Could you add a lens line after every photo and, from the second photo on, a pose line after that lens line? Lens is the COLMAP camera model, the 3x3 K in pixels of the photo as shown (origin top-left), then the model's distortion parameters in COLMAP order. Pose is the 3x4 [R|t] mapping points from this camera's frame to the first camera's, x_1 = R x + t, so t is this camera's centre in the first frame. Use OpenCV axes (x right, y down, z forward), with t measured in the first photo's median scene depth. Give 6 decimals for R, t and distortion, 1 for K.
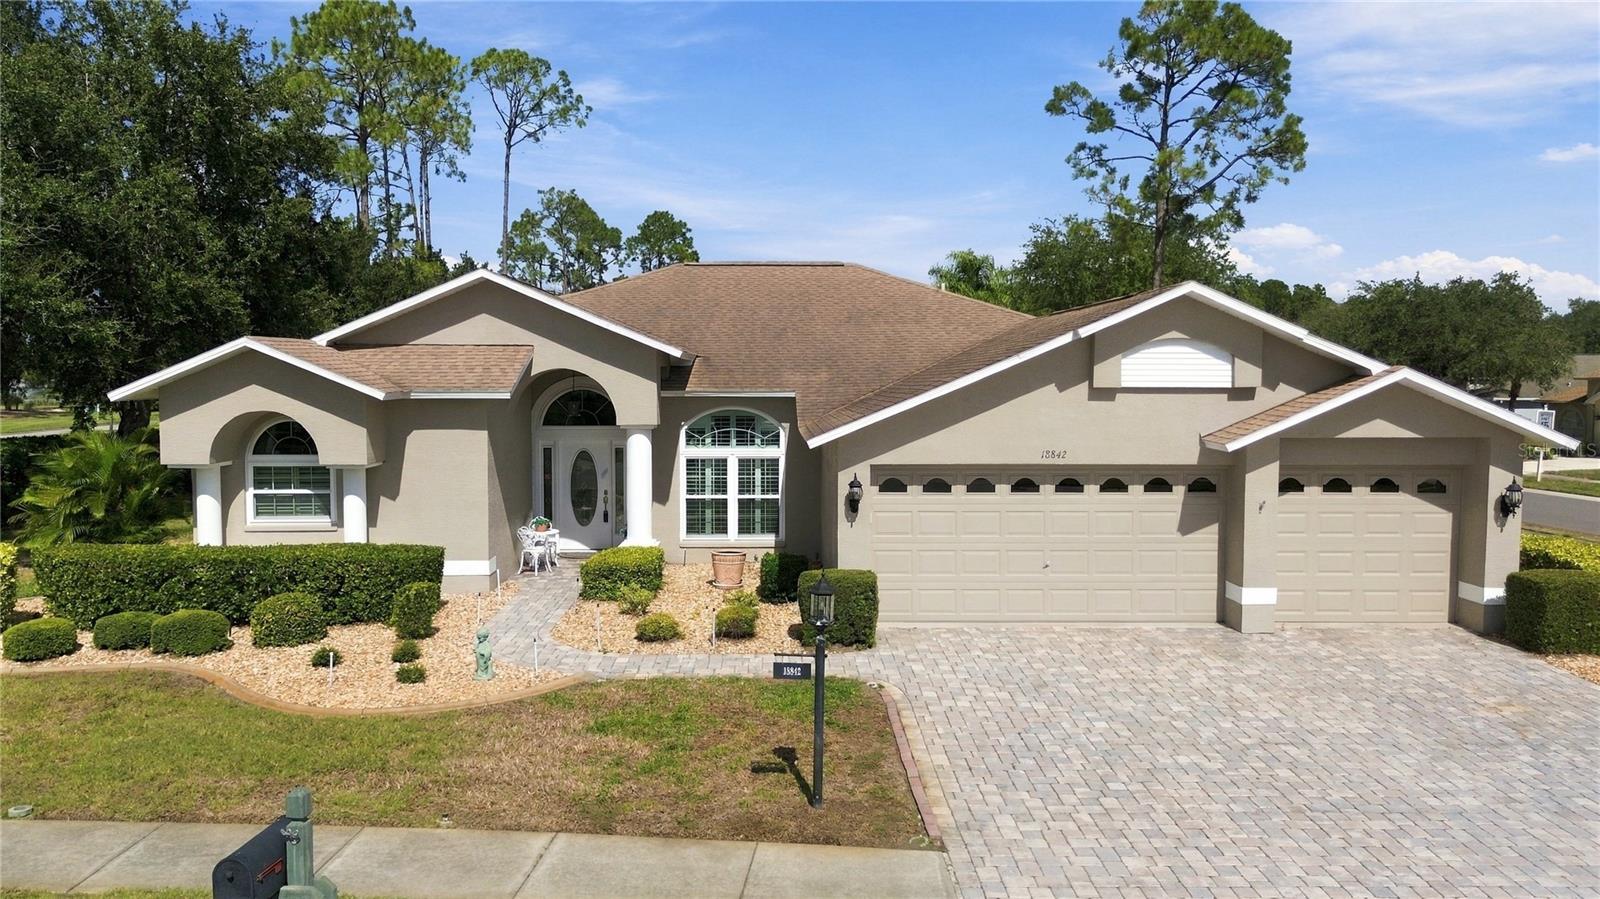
lens RADIAL K [[1123.4, 0, 800.0], [0, 1123.4, 449.5], [0, 0, 1]] dist [0.066979, -0.052603]
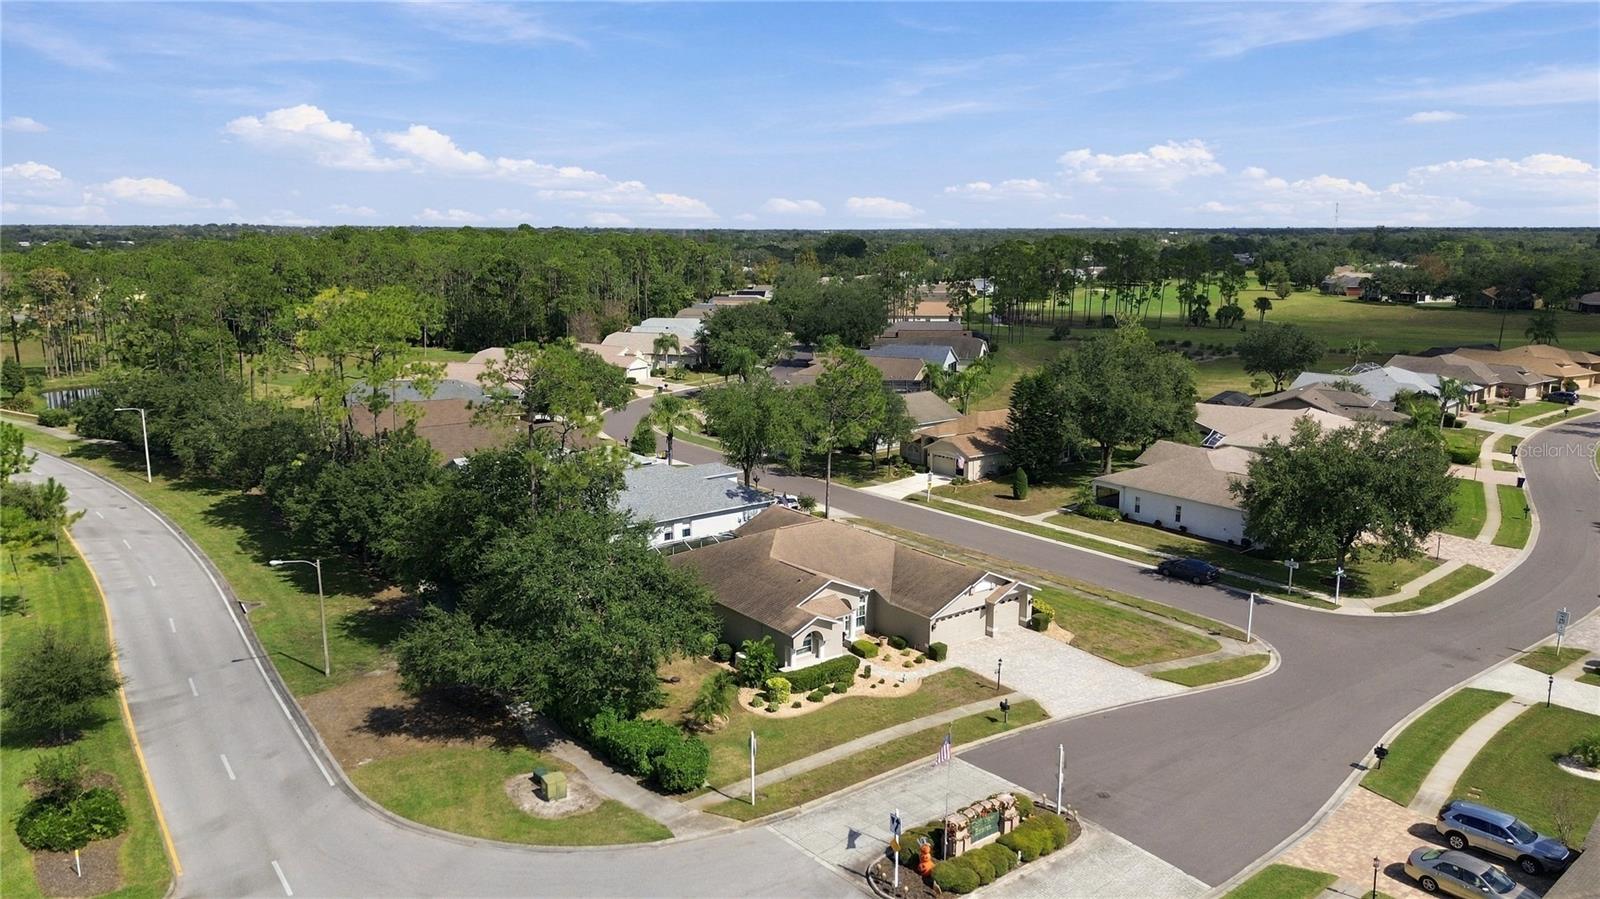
lens RADIAL K [[1123.4, 0, 800.0], [0, 1123.4, 449.5], [0, 0, 1]] dist [0.066979, -0.052603]
pose [[0.802487, -0.107676, 0.586874, -2.732095], [0.034170, 0.990261, 0.134963, -1.190071], [-0.595691, -0.088252, 0.798351, -2.063490]]
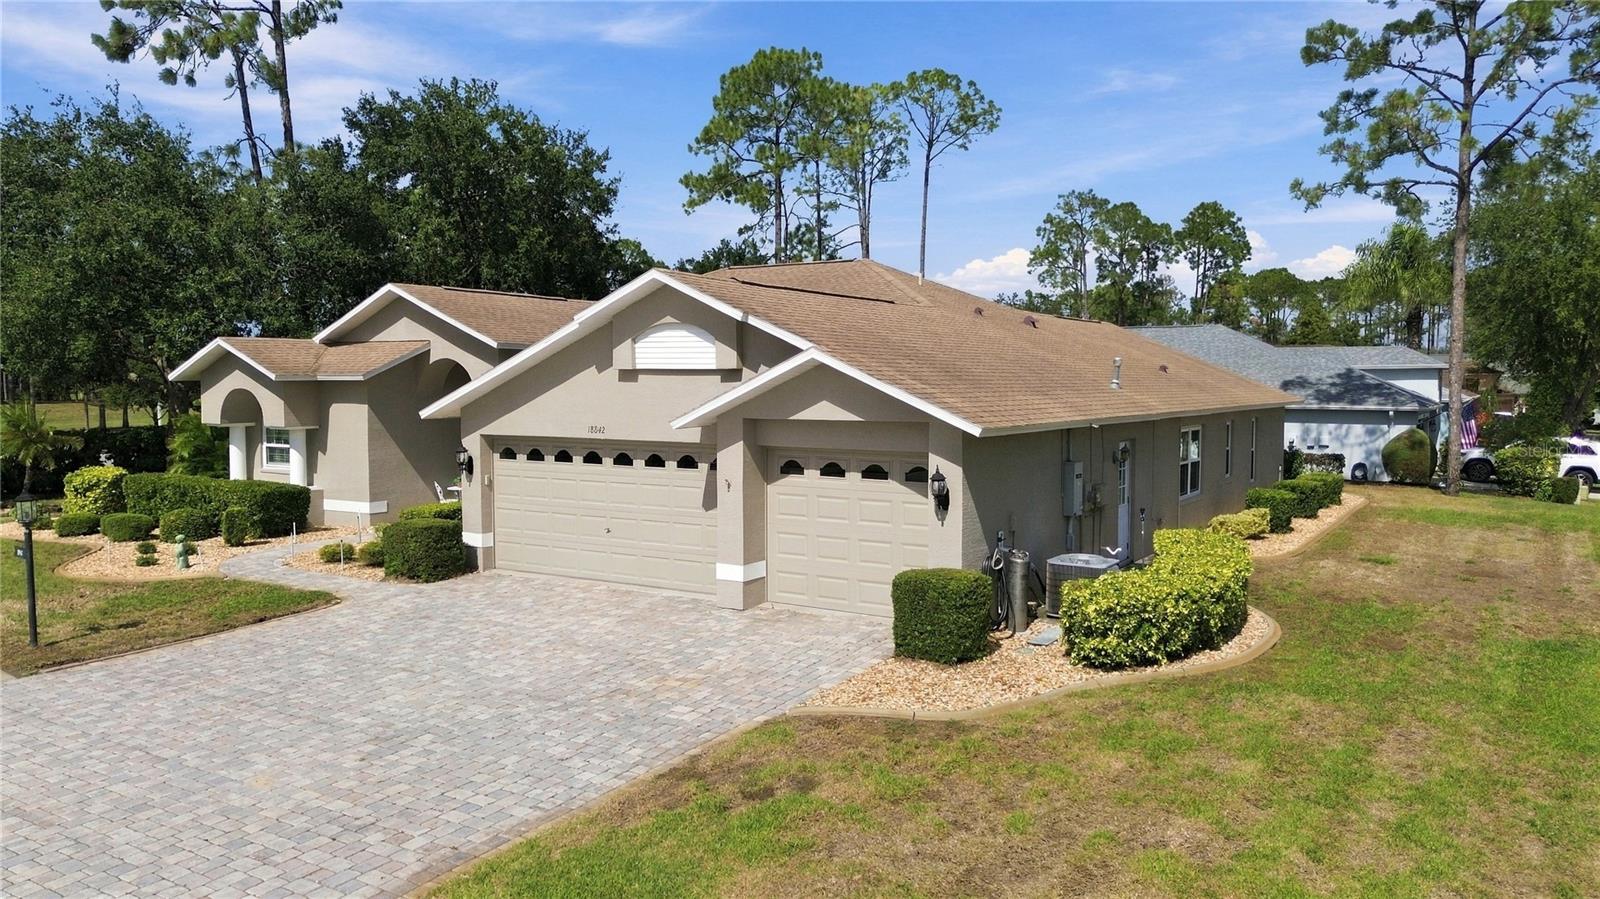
lens RADIAL K [[1123.4, 0, 800.0], [0, 1123.4, 449.5], [0, 0, 1]] dist [0.066979, -0.052603]
pose [[0.829176, 0.034109, -0.557947, 0.927588], [-0.036186, 0.999318, 0.007316, 0.007768], [0.557816, 0.014124, 0.829845, 0.177442]]
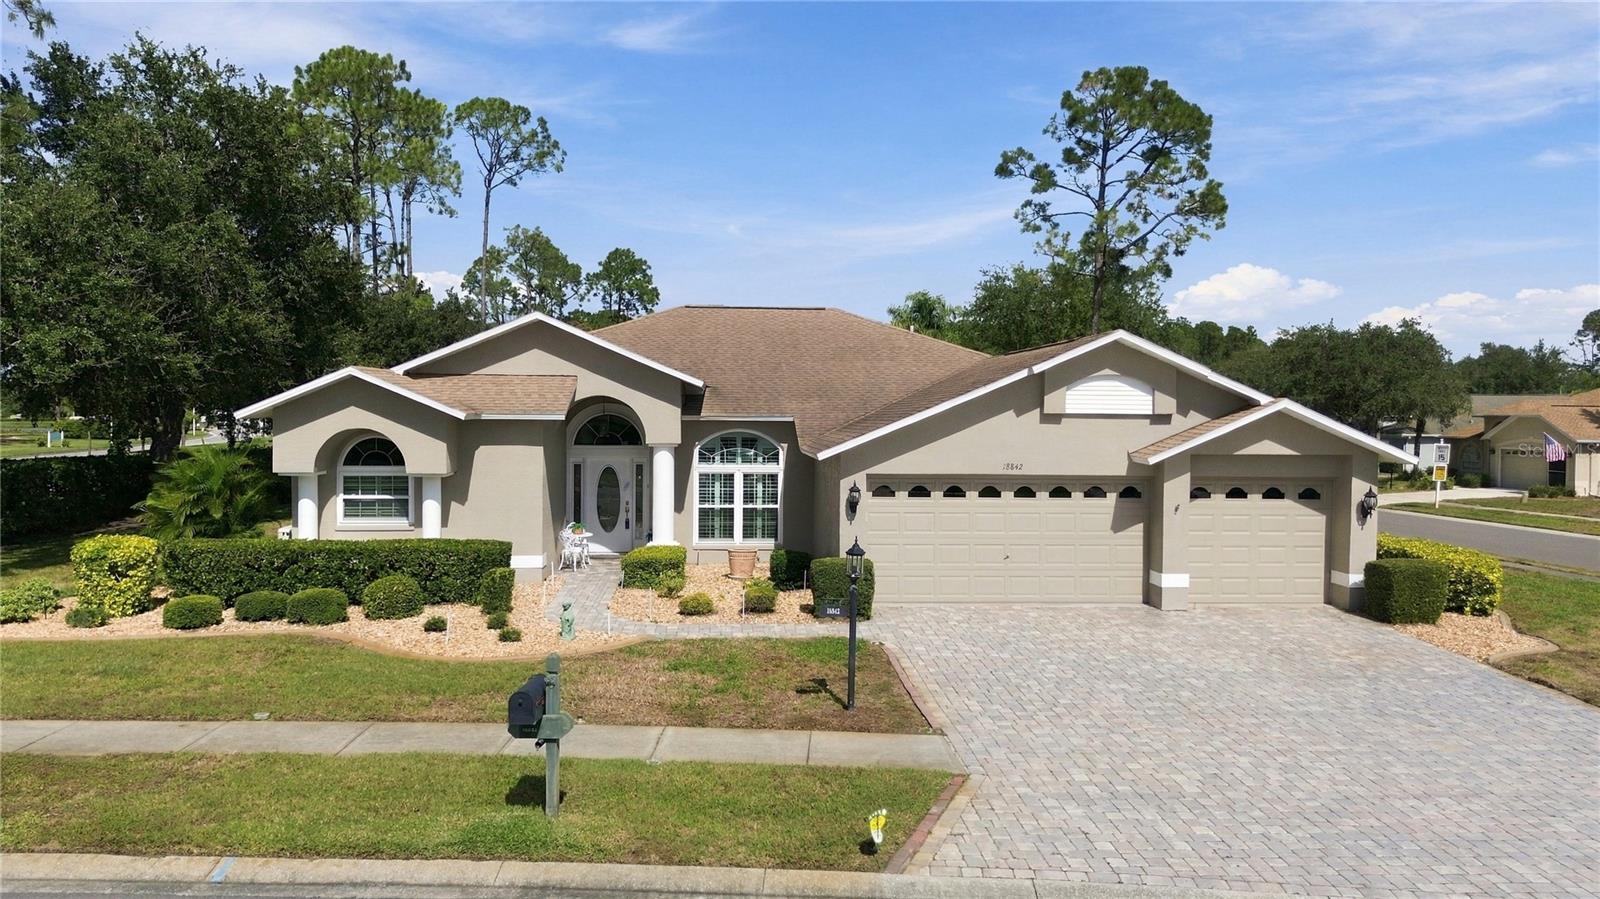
lens RADIAL K [[1123.4, 0, 800.0], [0, 1123.4, 449.5], [0, 0, 1]] dist [0.066979, -0.052603]
pose [[0.998846, 0.005869, 0.047664, -0.063370], [-0.004391, 0.999508, -0.031068, 0.022964], [-0.047823, 0.030823, 0.998380, -0.211783]]
